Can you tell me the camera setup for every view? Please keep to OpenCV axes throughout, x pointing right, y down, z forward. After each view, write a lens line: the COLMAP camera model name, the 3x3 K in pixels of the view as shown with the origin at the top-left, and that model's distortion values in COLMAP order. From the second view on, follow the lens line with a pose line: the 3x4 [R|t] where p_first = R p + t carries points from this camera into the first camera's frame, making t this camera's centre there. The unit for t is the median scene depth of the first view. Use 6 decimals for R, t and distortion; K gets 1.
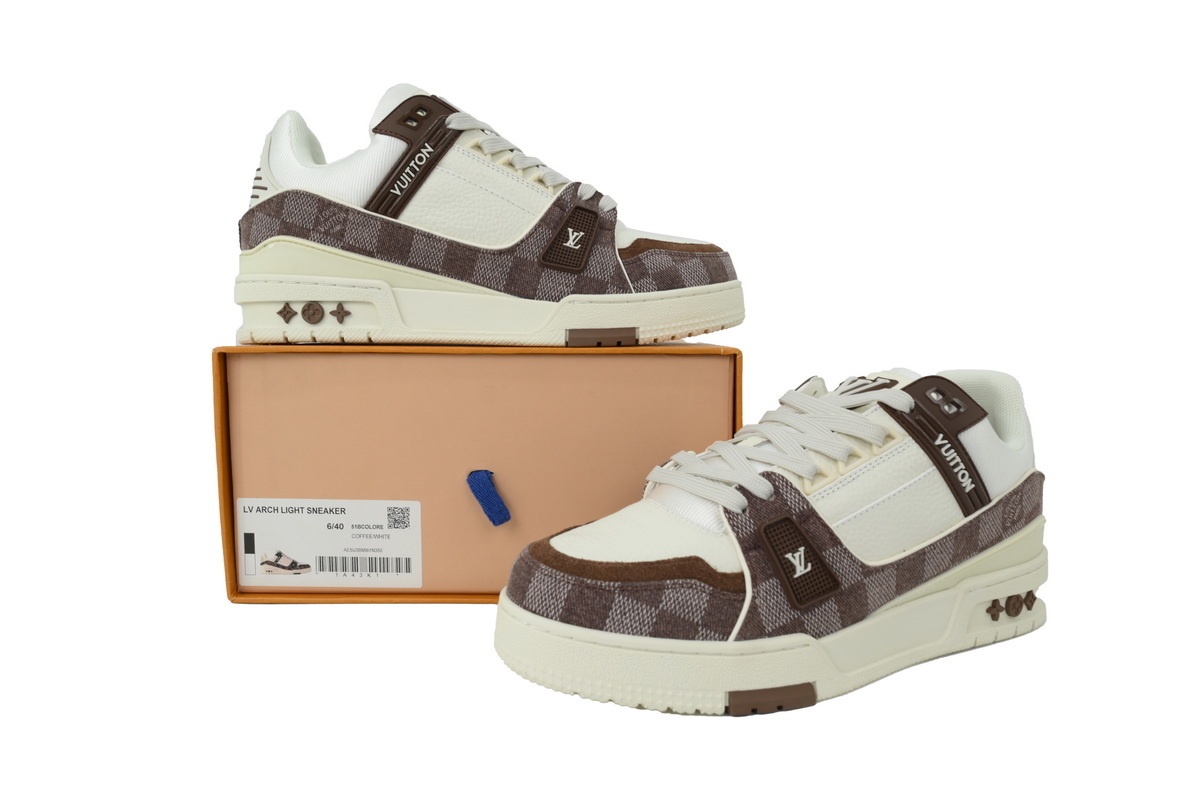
lens RADIAL K [[821.4, 0, 580.0], [0, 821.4, 399.8], [0, 0, 1]] dist [-0.003039, -0.001906]
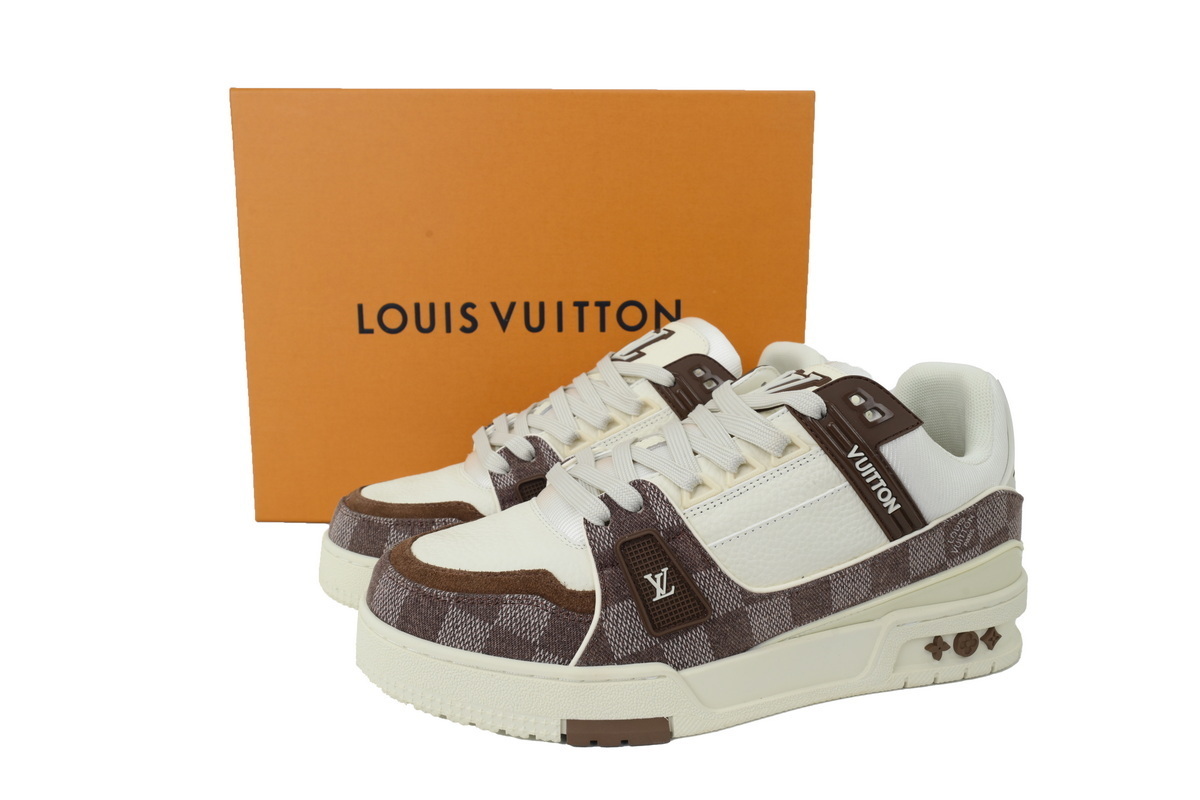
lens RADIAL K [[821.4, 0, 580.0], [0, 821.4, 399.8], [0, 0, 1]] dist [-0.003039, -0.001906]
pose [[0.981089, 0.033762, -0.190590, 0.341386], [-0.022130, 0.997779, 0.062832, -0.056598], [0.192288, -0.057426, 0.979657, 0.117098]]
